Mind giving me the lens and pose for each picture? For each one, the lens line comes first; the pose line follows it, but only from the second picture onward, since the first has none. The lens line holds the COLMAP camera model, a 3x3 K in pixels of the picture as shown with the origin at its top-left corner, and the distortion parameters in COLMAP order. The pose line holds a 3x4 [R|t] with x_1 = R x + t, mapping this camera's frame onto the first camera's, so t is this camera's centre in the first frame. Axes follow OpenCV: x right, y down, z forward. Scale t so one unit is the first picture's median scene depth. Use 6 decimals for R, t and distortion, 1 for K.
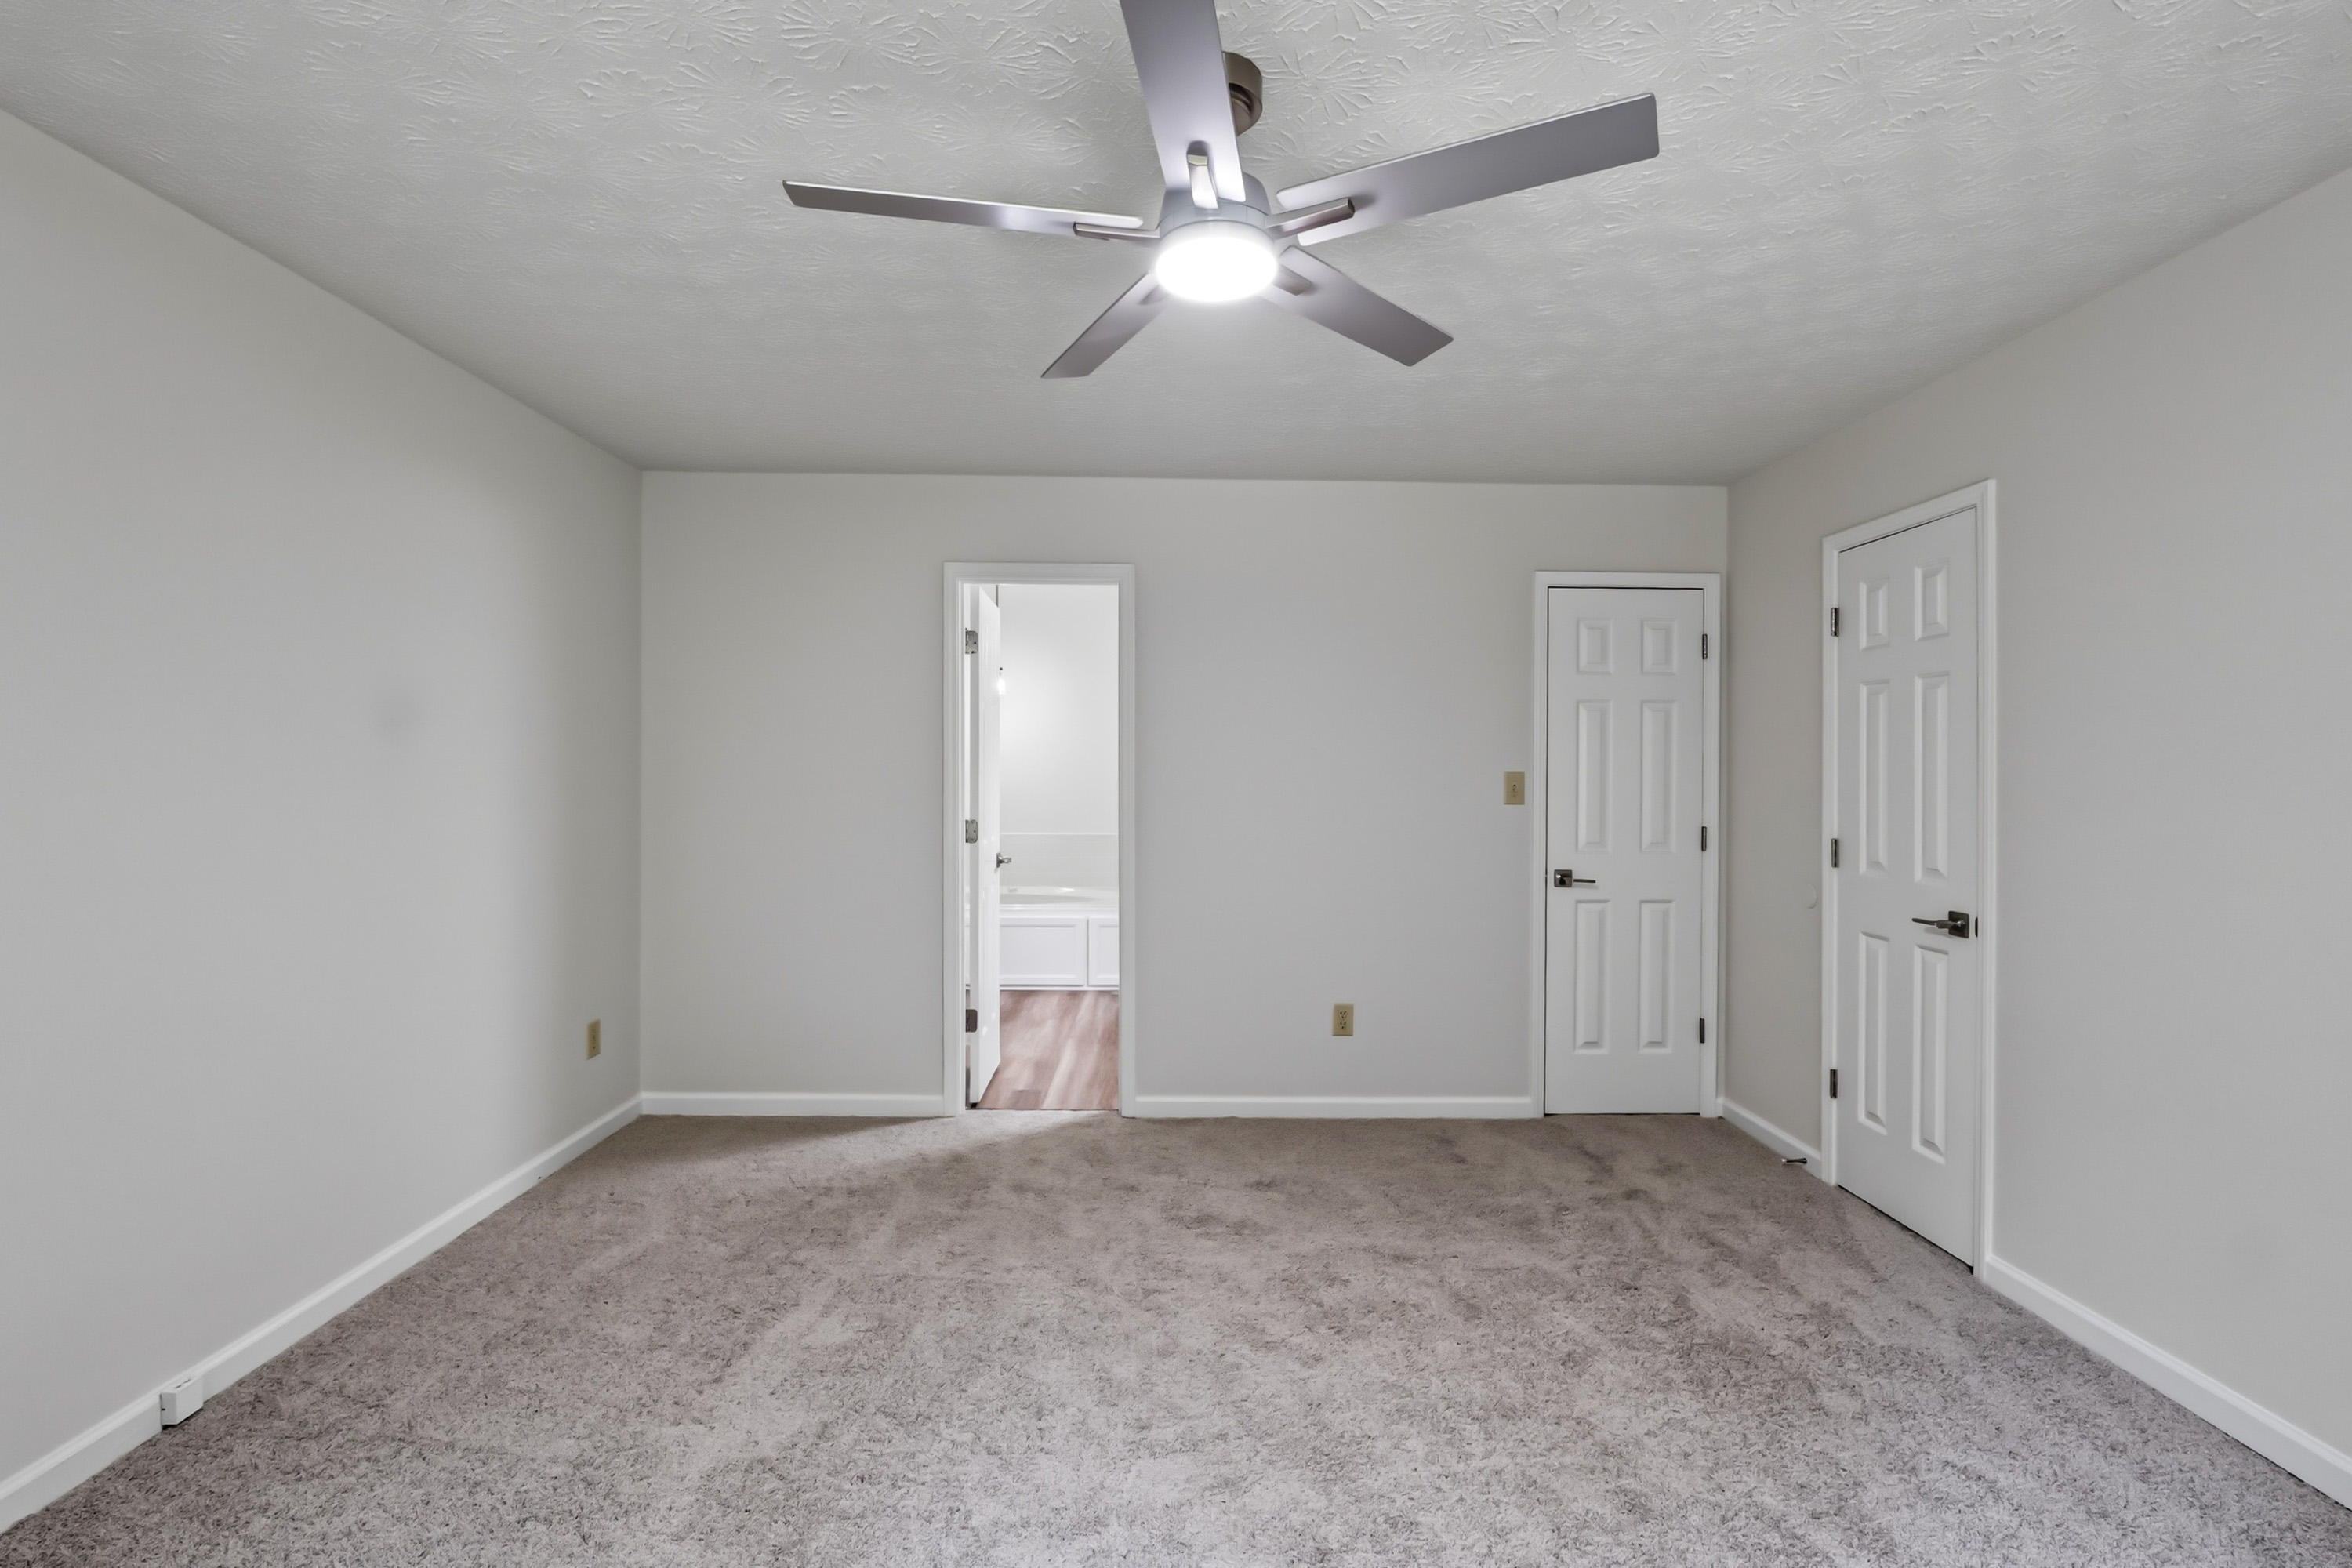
lens RADIAL K [[1094.5, 0, 1196.0], [0, 1094.5, 781.2], [0, 0, 1]] dist [-0.019078, -0.001944]
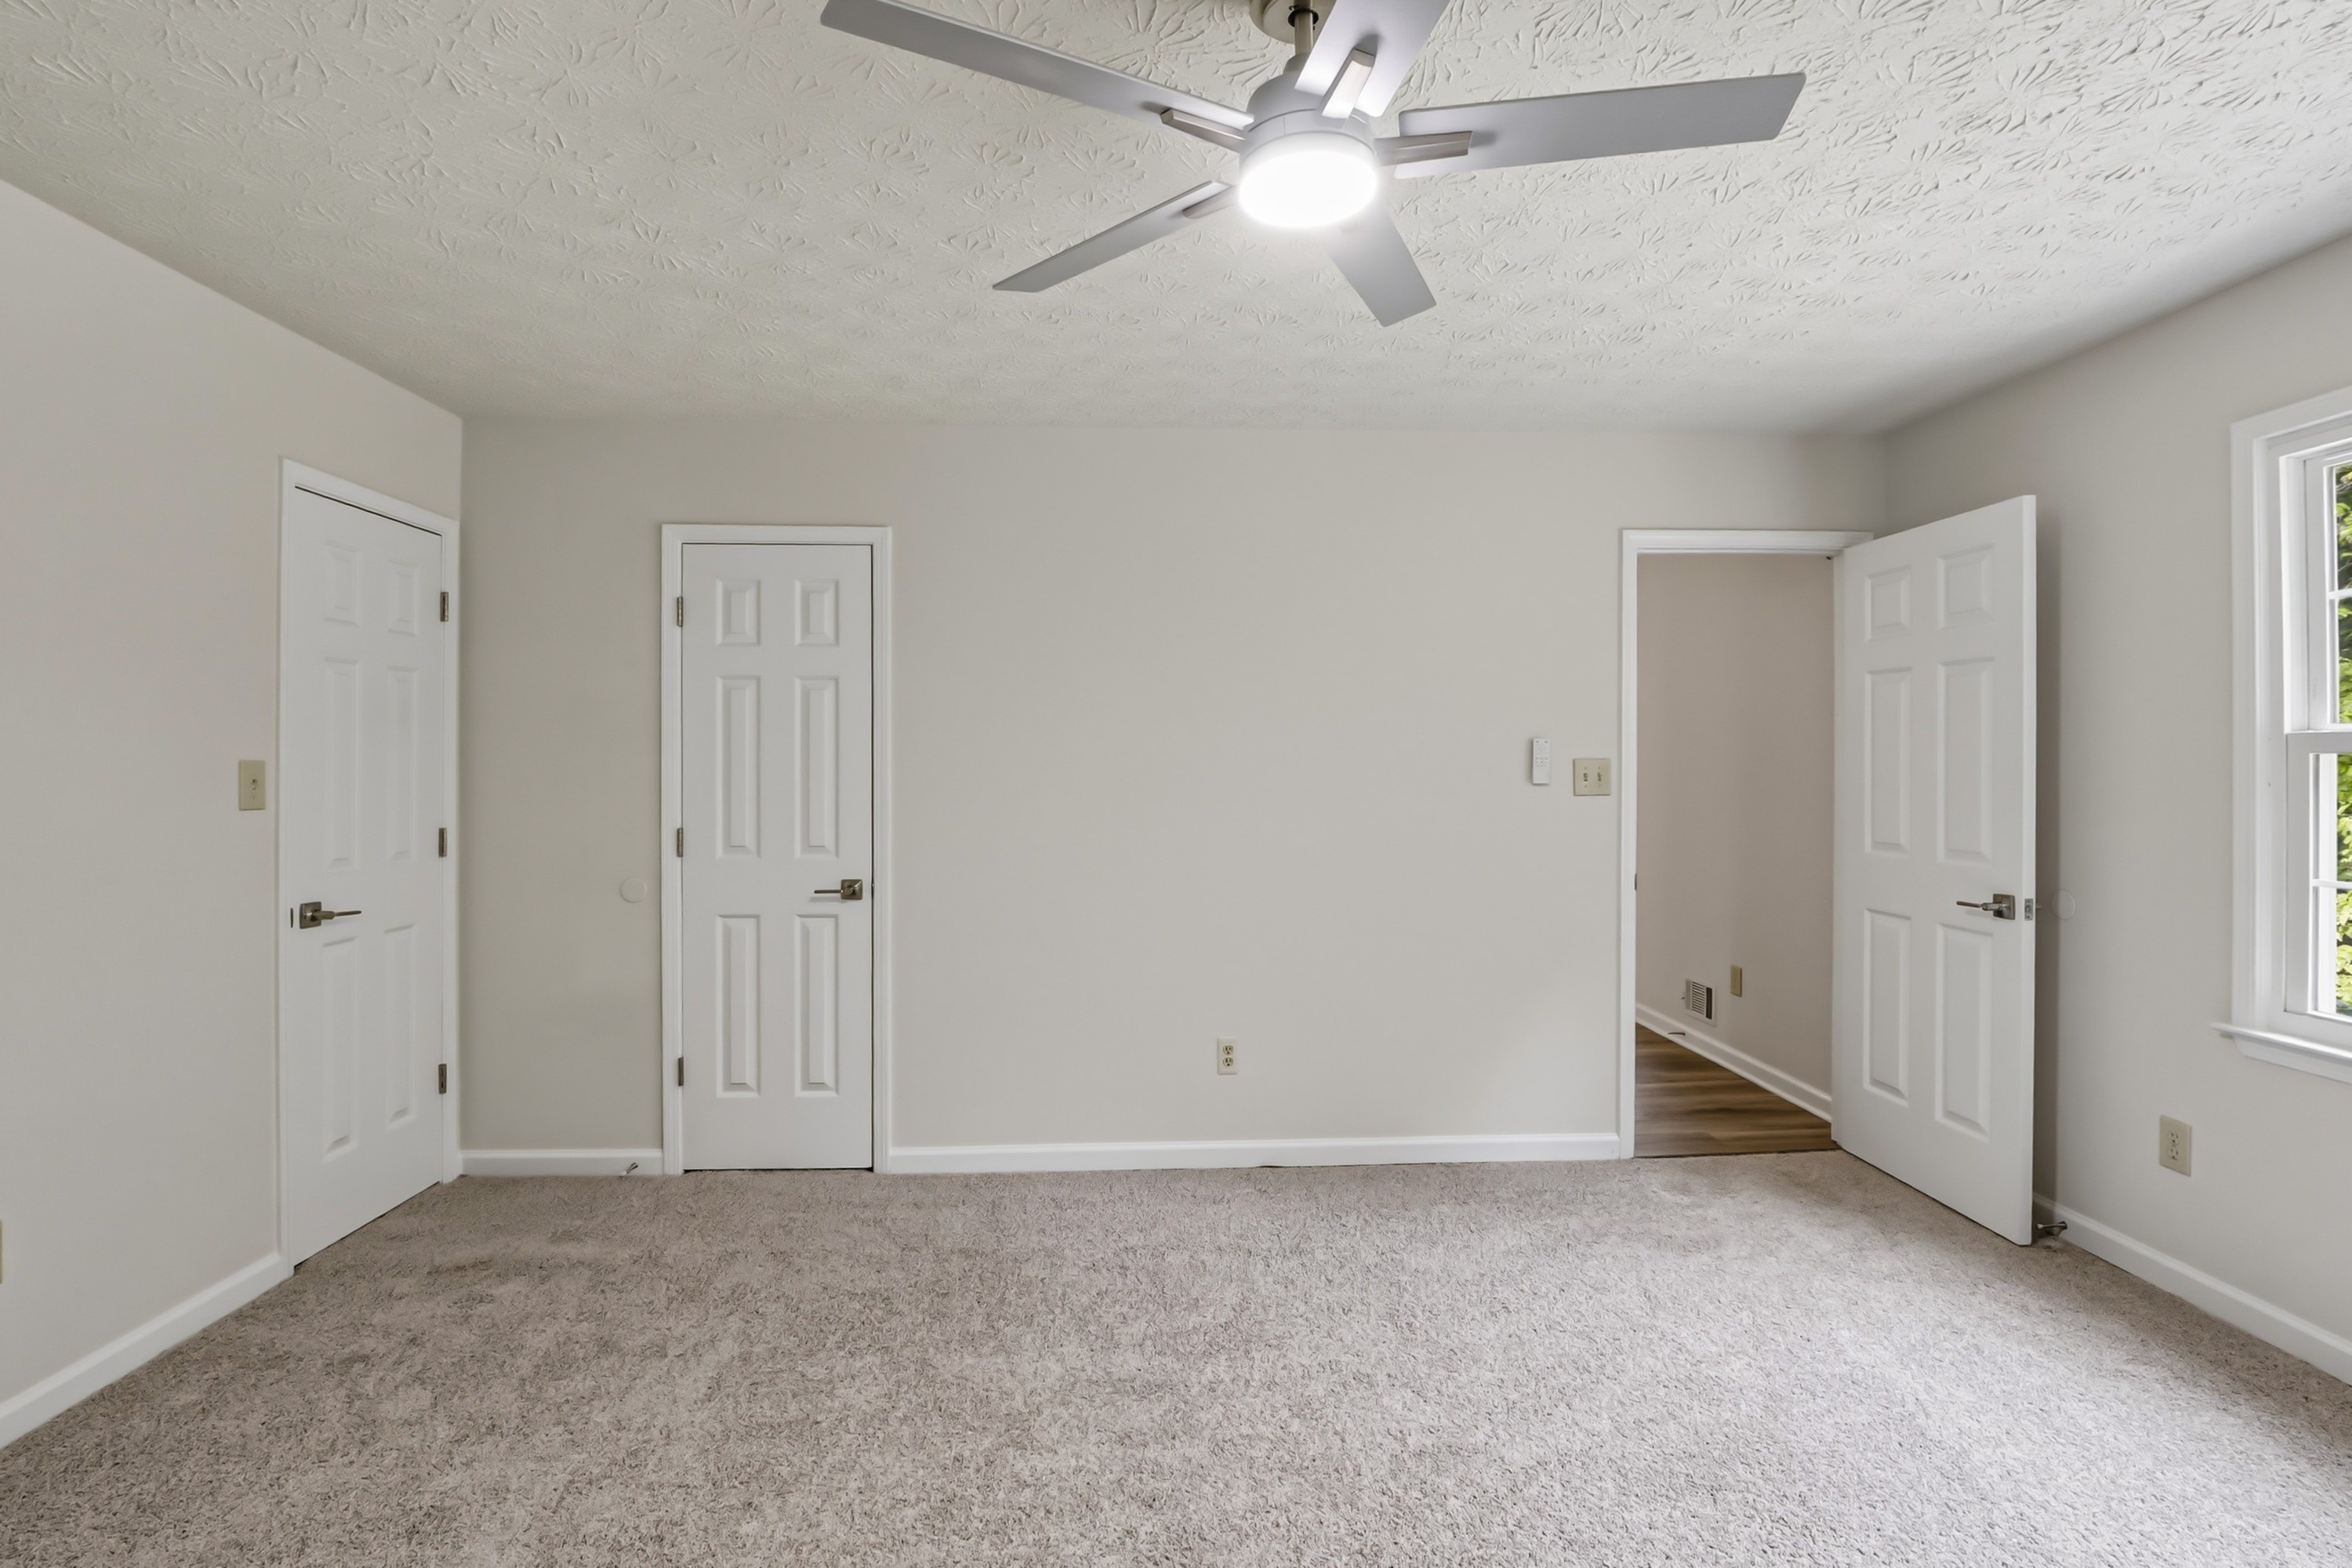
lens RADIAL K [[1094.5, 0, 1194.6], [0, 1094.5, 774.7], [0, 0, 1]] dist [-0.019078, -0.001944]
pose [[-0.035146, -0.011295, 0.999318, -0.373583], [0.003385, 0.999929, 0.011421, -0.005329], [-0.999376, 0.003784, -0.035105, 0.484212]]
